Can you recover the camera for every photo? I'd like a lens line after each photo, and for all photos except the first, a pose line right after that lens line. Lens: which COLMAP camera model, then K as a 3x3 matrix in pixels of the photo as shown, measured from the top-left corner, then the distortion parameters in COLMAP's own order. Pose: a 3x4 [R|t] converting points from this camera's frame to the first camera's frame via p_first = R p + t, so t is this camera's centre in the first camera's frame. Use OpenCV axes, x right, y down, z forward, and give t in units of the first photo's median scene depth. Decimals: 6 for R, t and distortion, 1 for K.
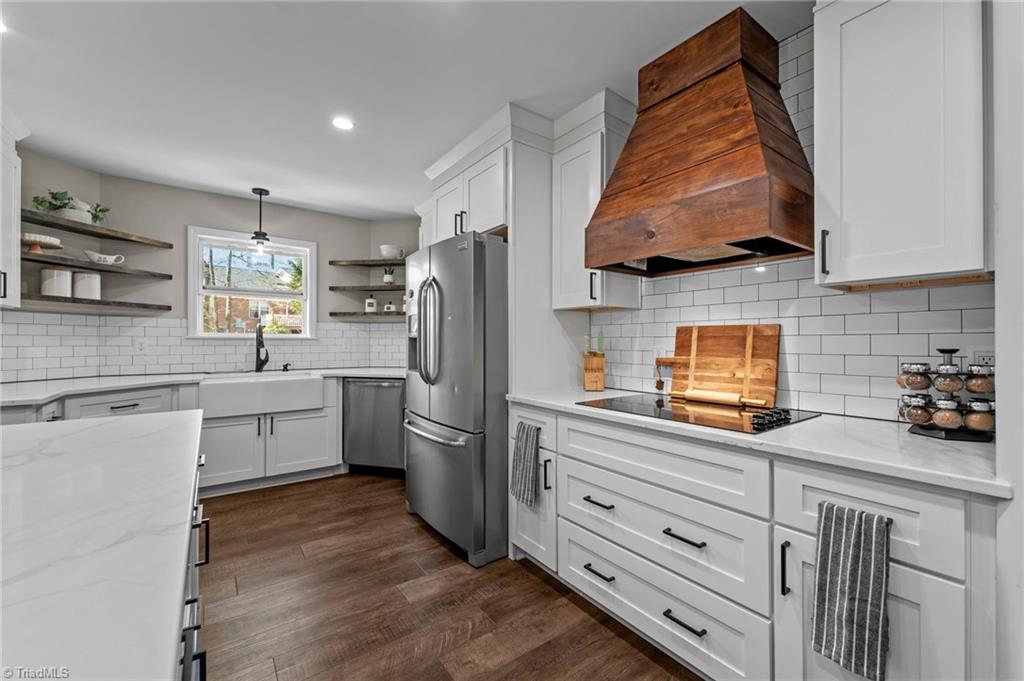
lens RADIAL K [[416.8, 0, 508.1], [0, 416.8, 337.8], [0, 0, 1]] dist [0.003630, -0.000104]
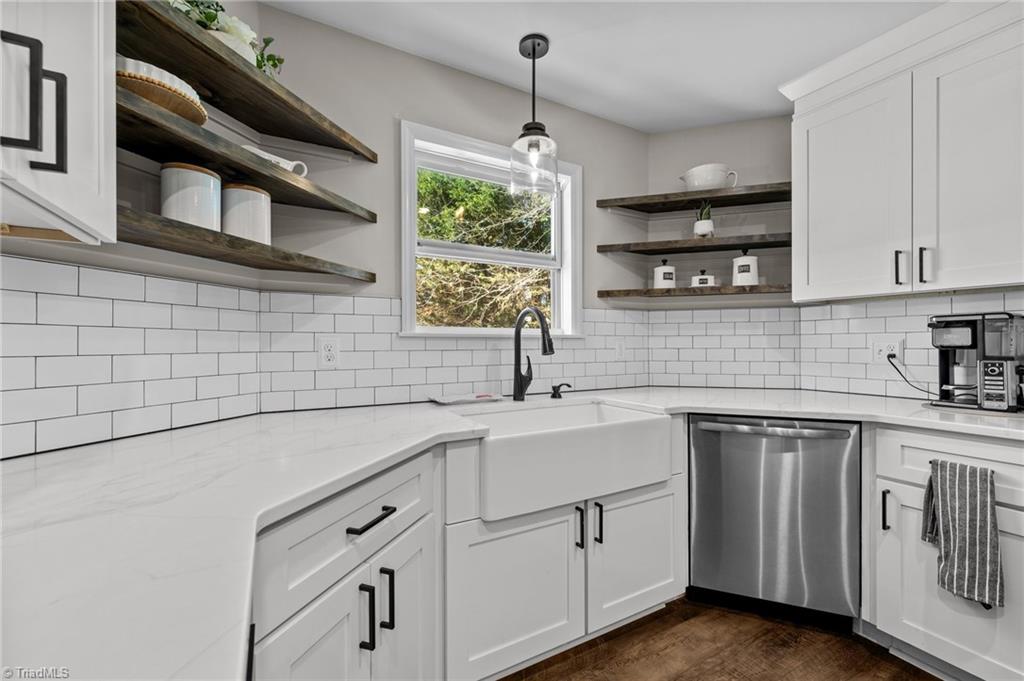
lens RADIAL K [[428.6, 0, 512.0], [0, 428.6, 340.5], [0, 0, 1]] dist [0.001374, 0.000043]
pose [[0.992822, -0.005307, -0.119483, -0.722952], [0.005554, 0.999983, 0.001732, 0.007449], [0.119472, -0.002383, 0.992835, 0.622149]]
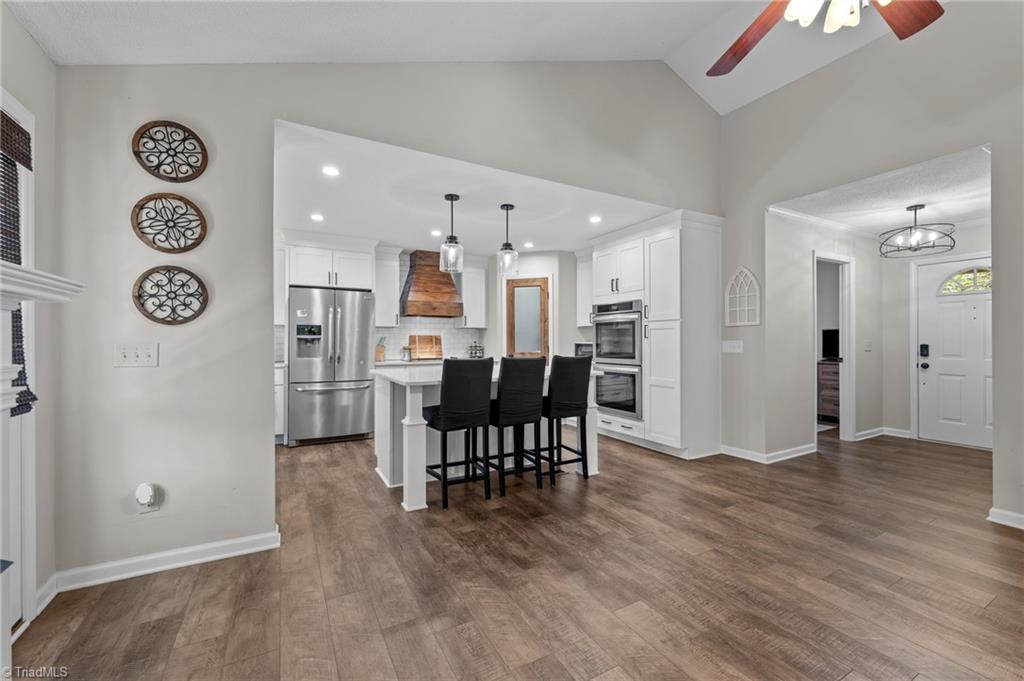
lens RADIAL K [[416.8, 0, 508.1], [0, 416.8, 337.8], [0, 0, 1]] dist [0.003630, -0.000104]
pose [[0.124085, 0.005943, 0.992254, -1.811427], [-0.004774, 0.999974, -0.005392, 0.002875], [-0.992260, -0.004068, 0.124111, -0.015873]]
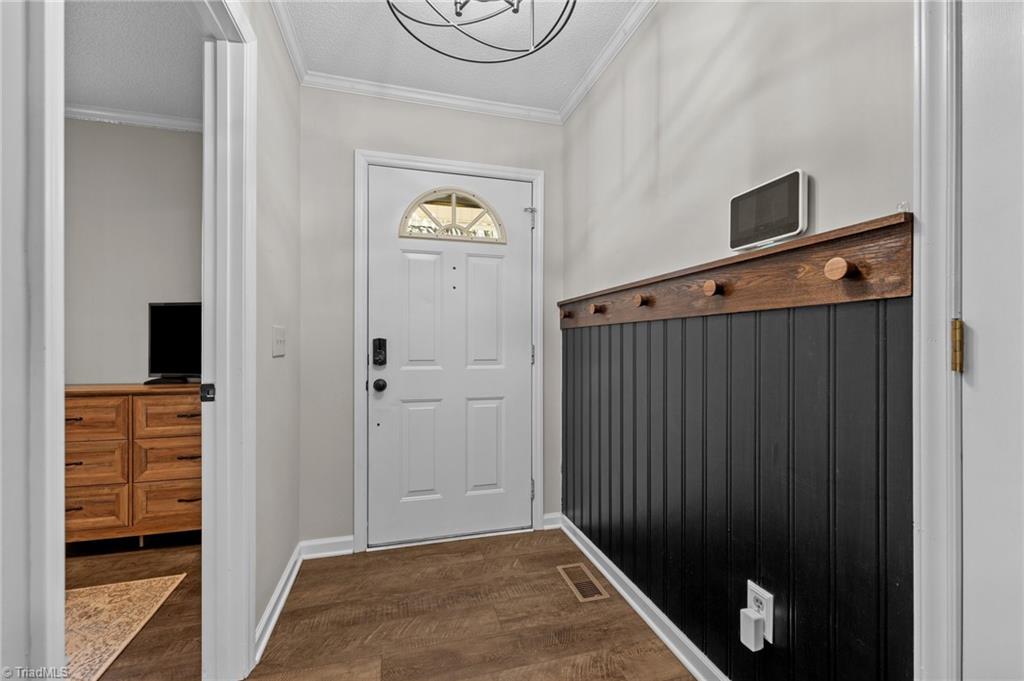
lens RADIAL K [[418.7, 0, 514.6], [0, 418.7, 343.3], [0, 0, 1]] dist [0.003430, 0.000113]
pose [[-0.938975, -0.001367, 0.343981, -0.390662], [-0.002354, 0.999994, -0.002452, 0.022320], [-0.343976, -0.003112, -0.938973, -0.856483]]
